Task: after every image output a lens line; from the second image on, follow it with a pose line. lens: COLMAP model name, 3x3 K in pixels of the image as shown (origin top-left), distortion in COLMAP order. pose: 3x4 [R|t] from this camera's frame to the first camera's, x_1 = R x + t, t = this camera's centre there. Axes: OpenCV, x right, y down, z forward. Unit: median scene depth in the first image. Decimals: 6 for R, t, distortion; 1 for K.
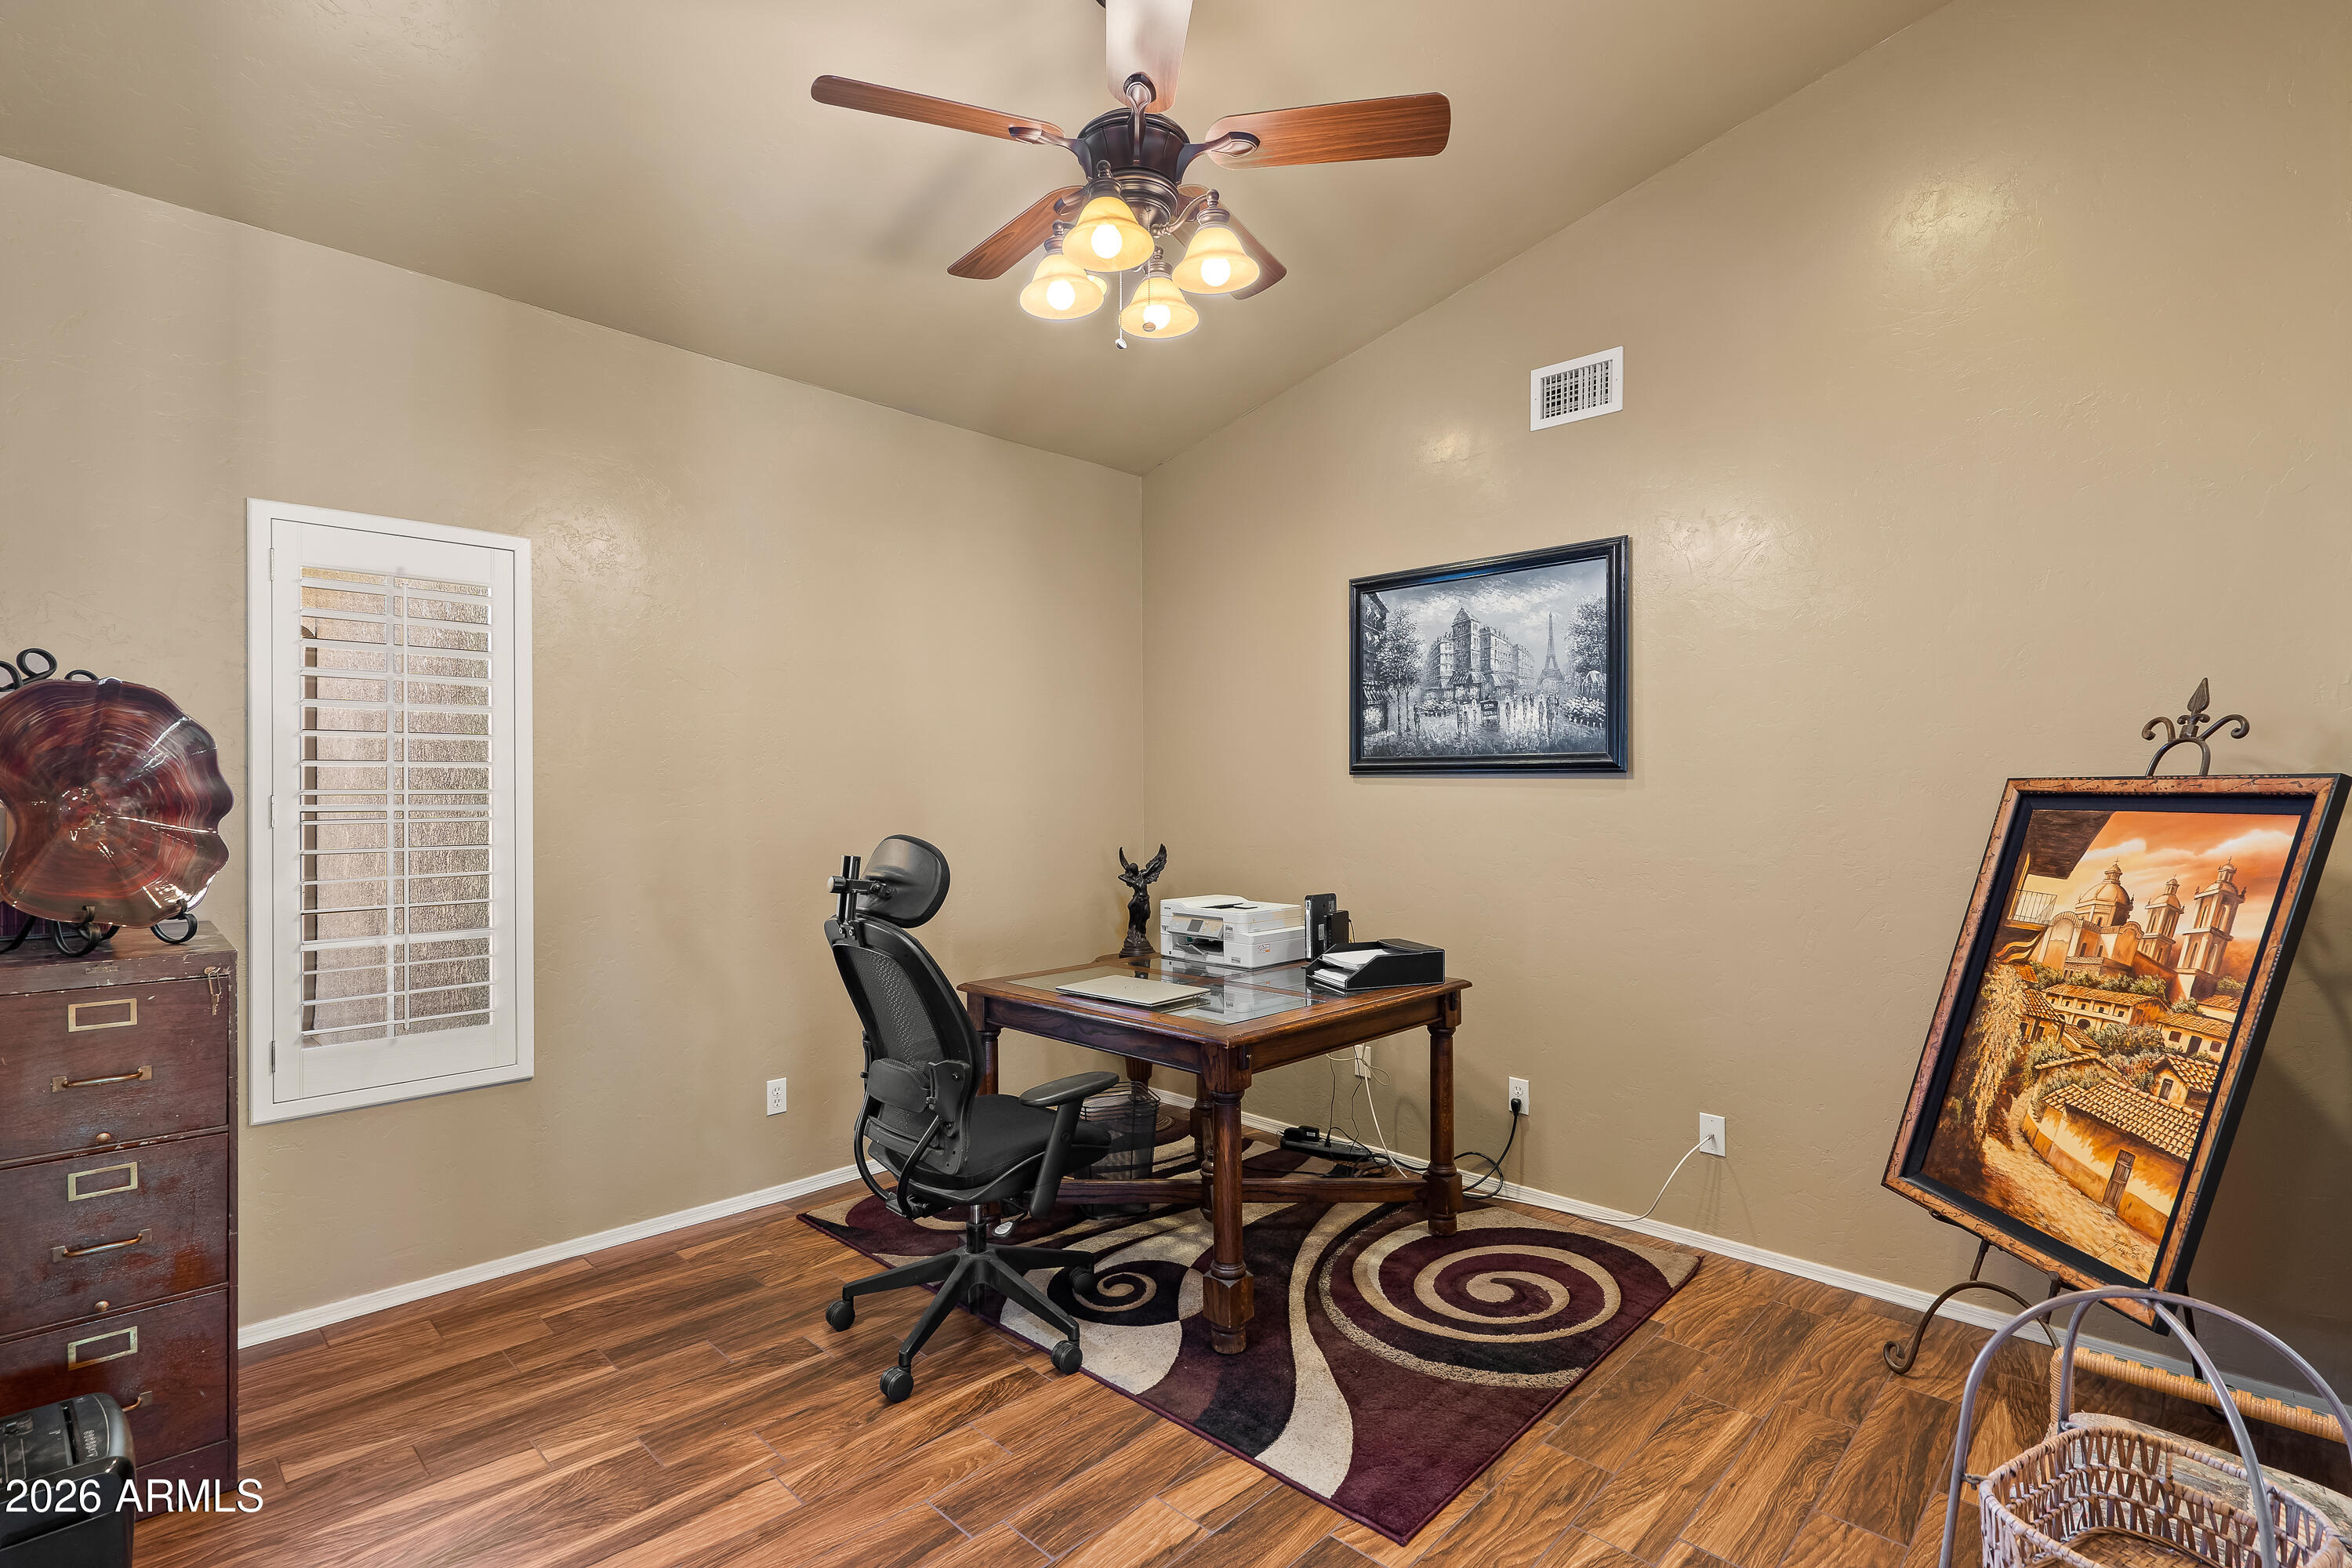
lens RADIAL K [[1091.0, 0, 1163.3], [0, 1091.0, 781.7], [0, 0, 1]] dist [-0.001265, 0.000684]
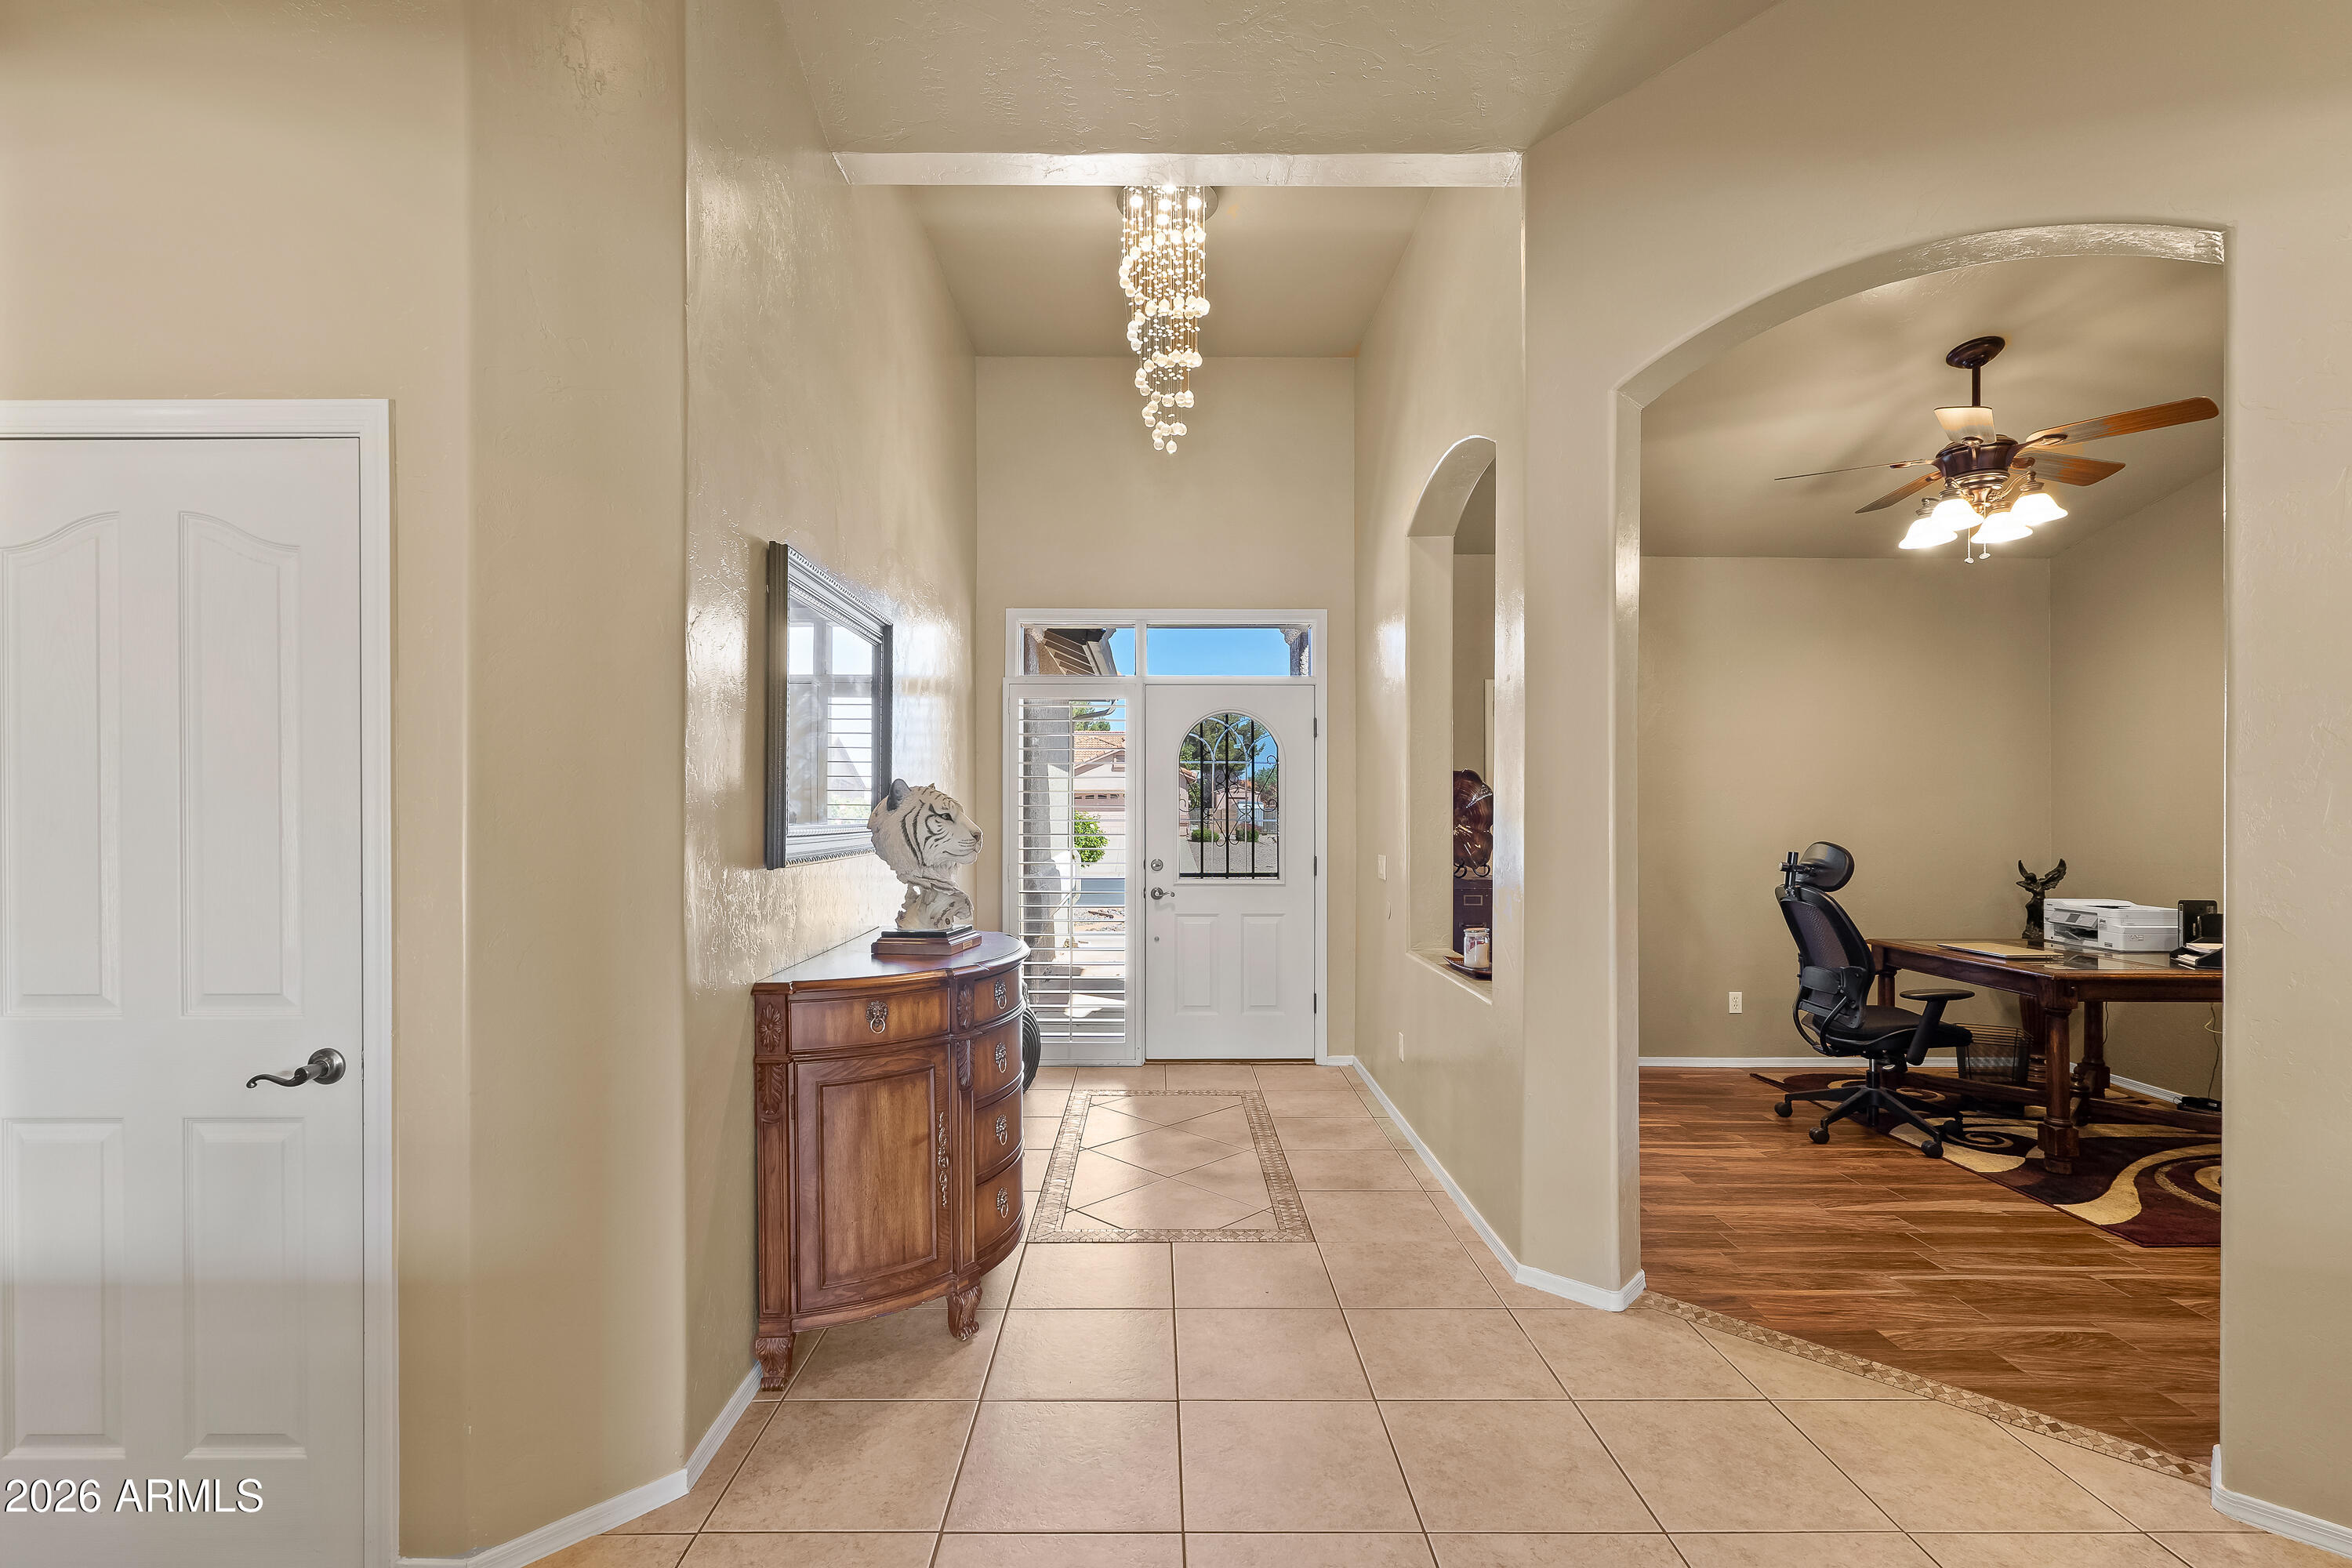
lens RADIAL K [[1085.9, 0, 1164.9], [0, 1085.9, 805.3], [0, 0, 1]] dist [0.001052, 0.000705]
pose [[0.708672, 0.006181, -0.705511, 0.252084], [0.000320, 0.999959, 0.009081, -0.026963], [0.705538, -0.006661, 0.708640, -1.029292]]
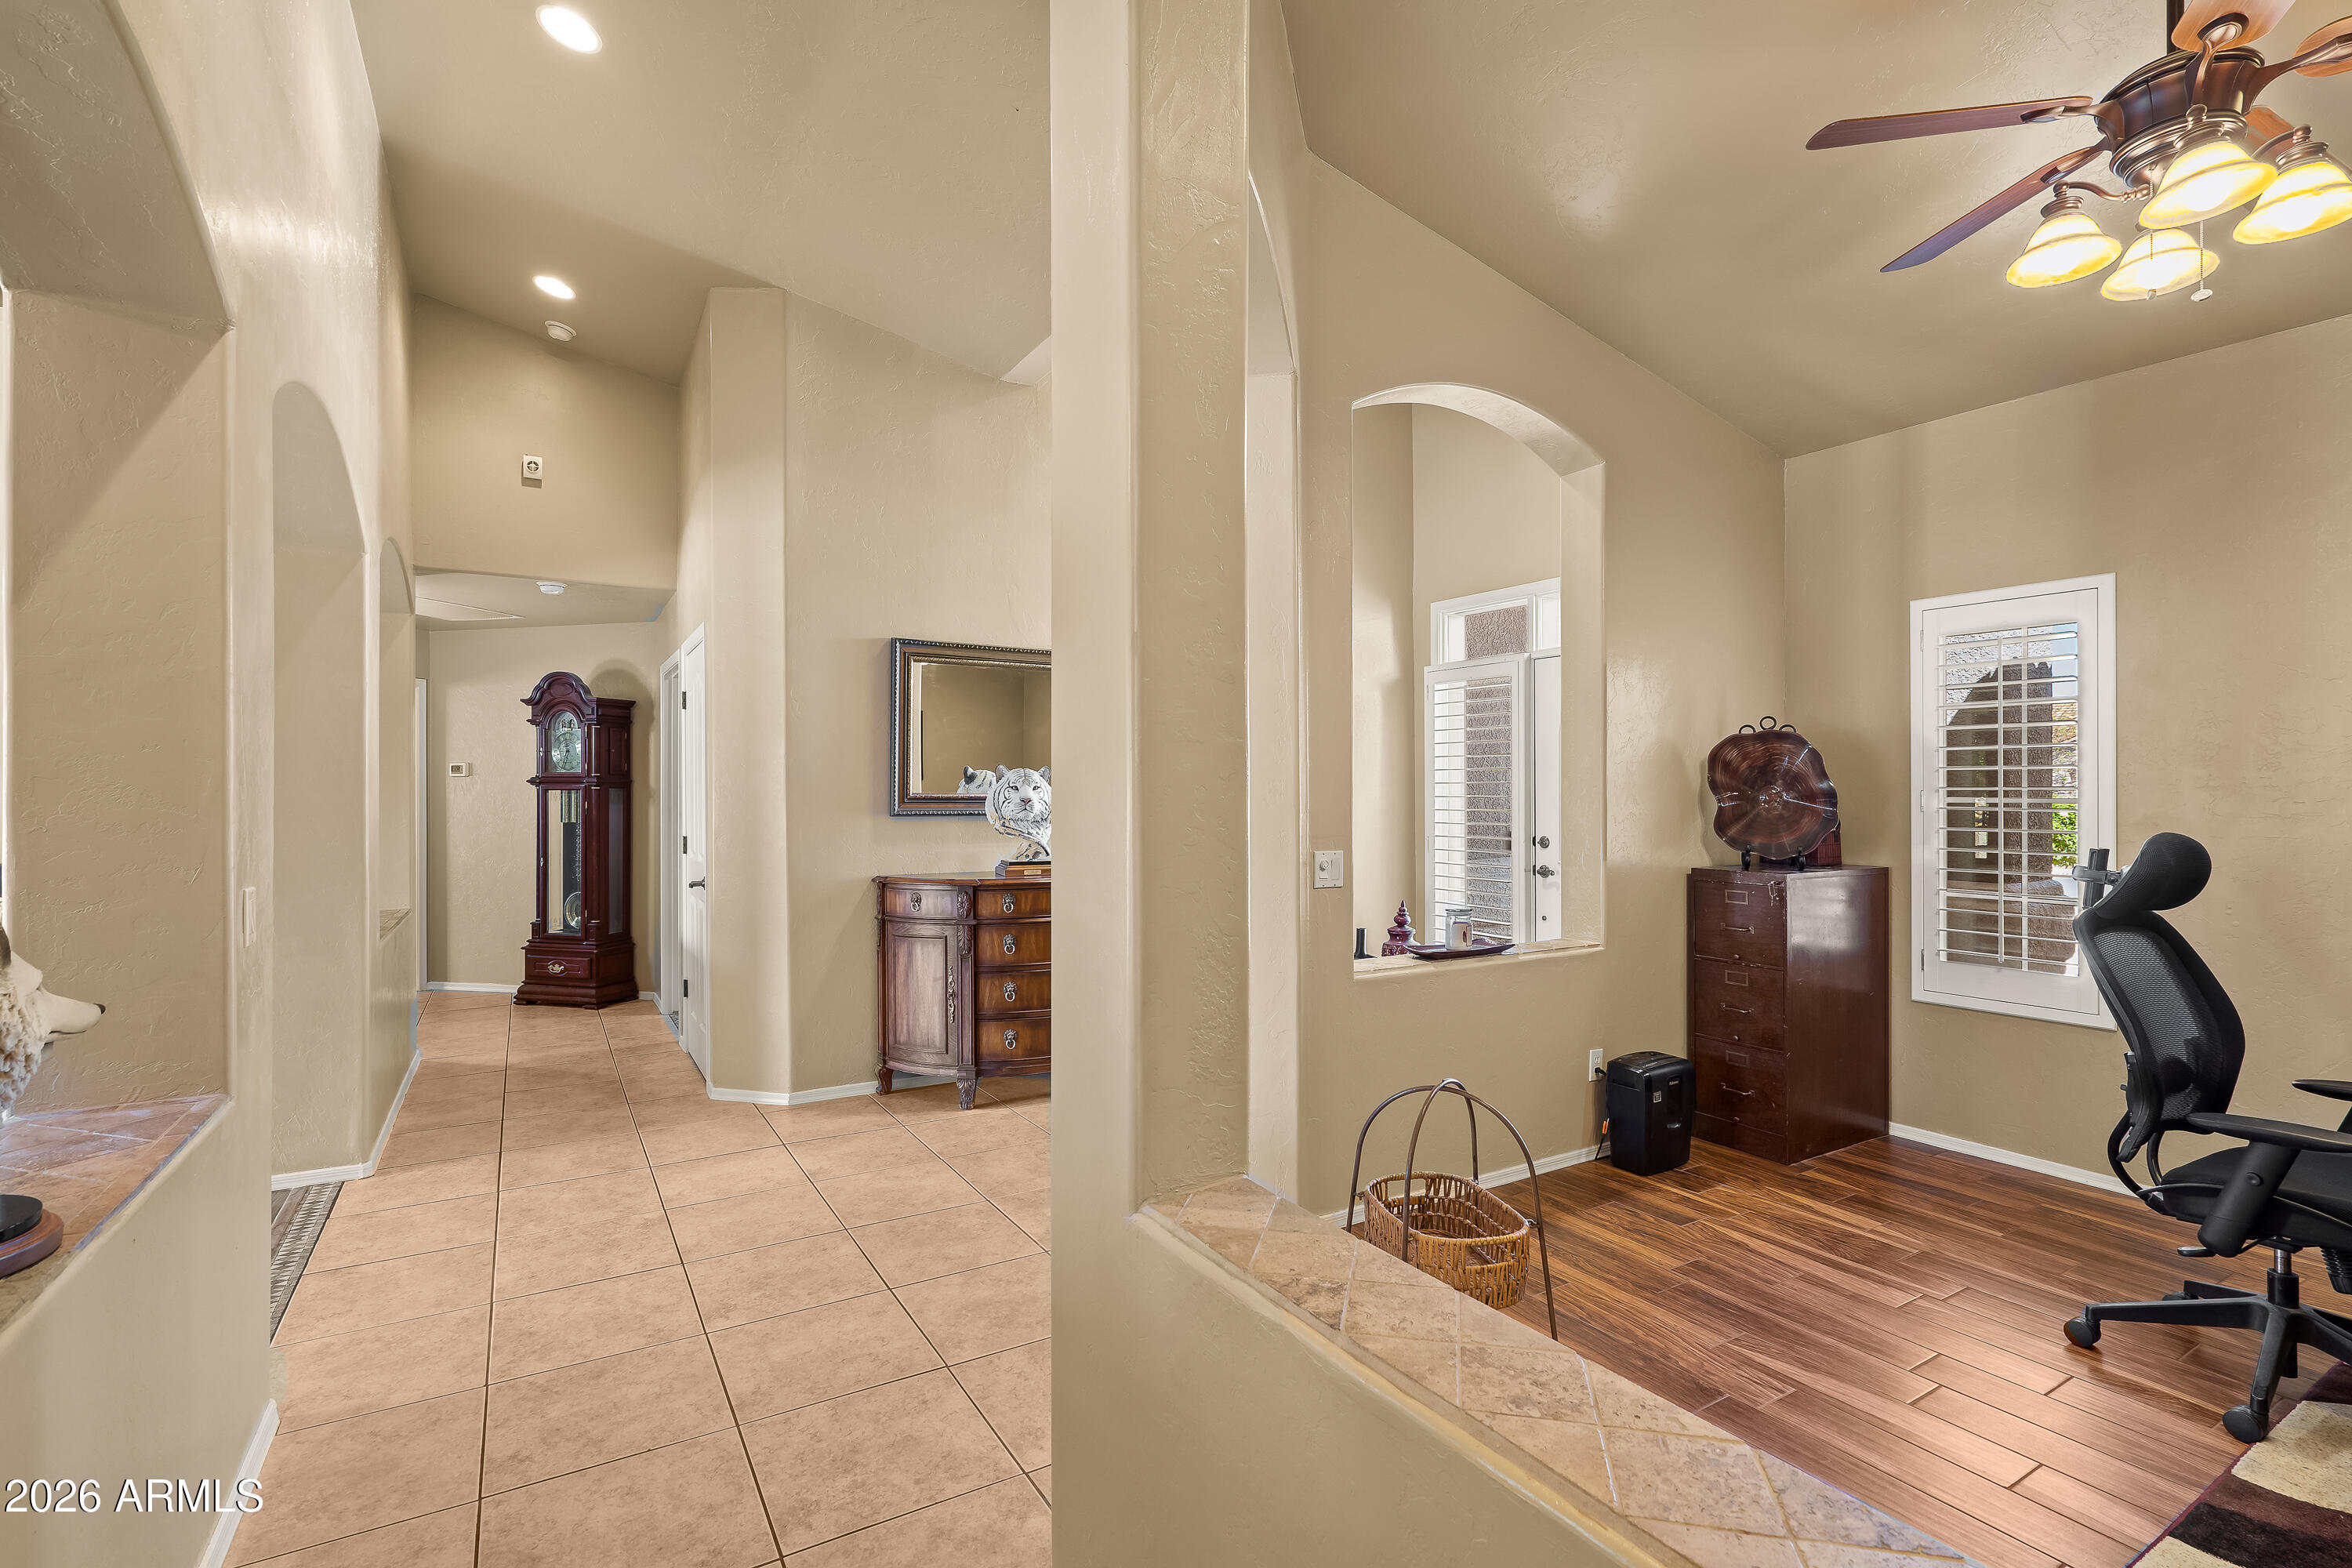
lens RADIAL K [[1091.0, 0, 1163.3], [0, 1091.0, 781.7], [0, 0, 1]] dist [-0.001265, 0.000684]
pose [[-0.249751, 0.000779, -0.968310, 0.980550], [0.009115, 0.999957, -0.001547, -0.007478], [0.968267, -0.009212, -0.249747, 0.359220]]
